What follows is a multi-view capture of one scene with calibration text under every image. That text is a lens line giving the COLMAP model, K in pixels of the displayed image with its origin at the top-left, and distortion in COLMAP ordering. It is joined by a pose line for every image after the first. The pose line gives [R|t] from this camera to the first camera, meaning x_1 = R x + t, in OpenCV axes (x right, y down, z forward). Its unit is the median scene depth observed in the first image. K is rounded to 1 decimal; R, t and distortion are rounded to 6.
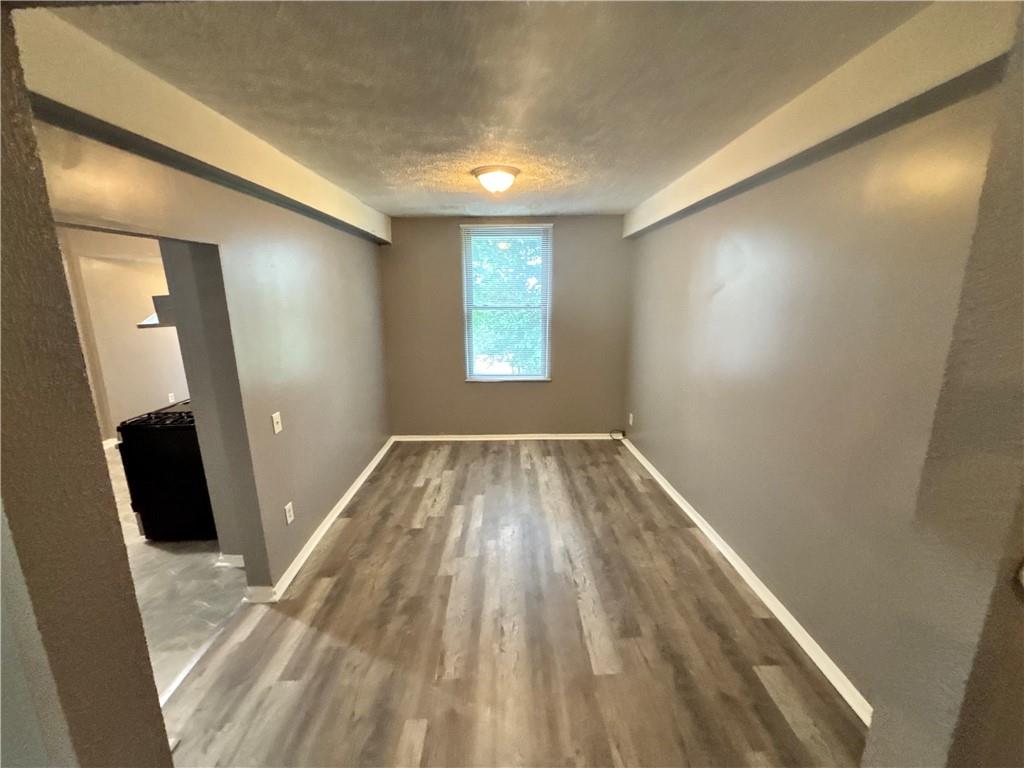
lens RADIAL K [[408.8, 0, 517.0], [0, 408.8, 382.1], [0, 0, 1]] dist [-0.001447, -0.000174]
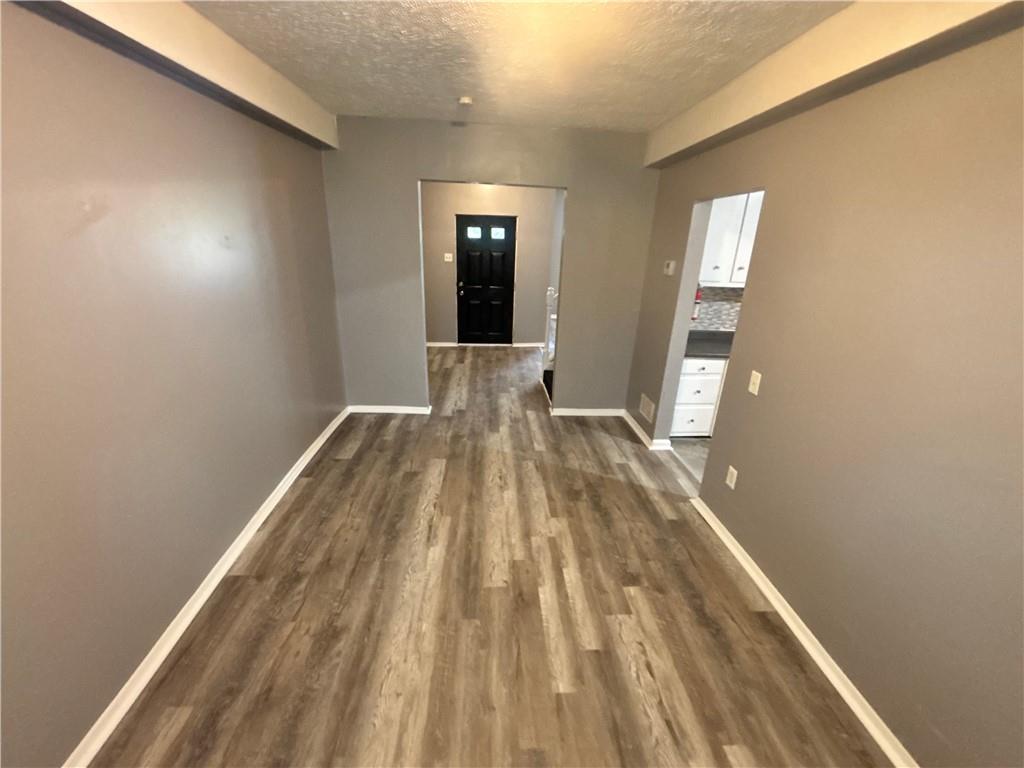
lens RADIAL K [[408.8, 0, 520.7], [0, 408.8, 387.2], [0, 0, 1]] dist [-0.001447, -0.000174]
pose [[-0.998843, 0.004922, -0.047845, -0.033664], [-0.021830, 0.839996, 0.542153, -0.362660], [0.042858, 0.542570, -0.838916, 1.715381]]
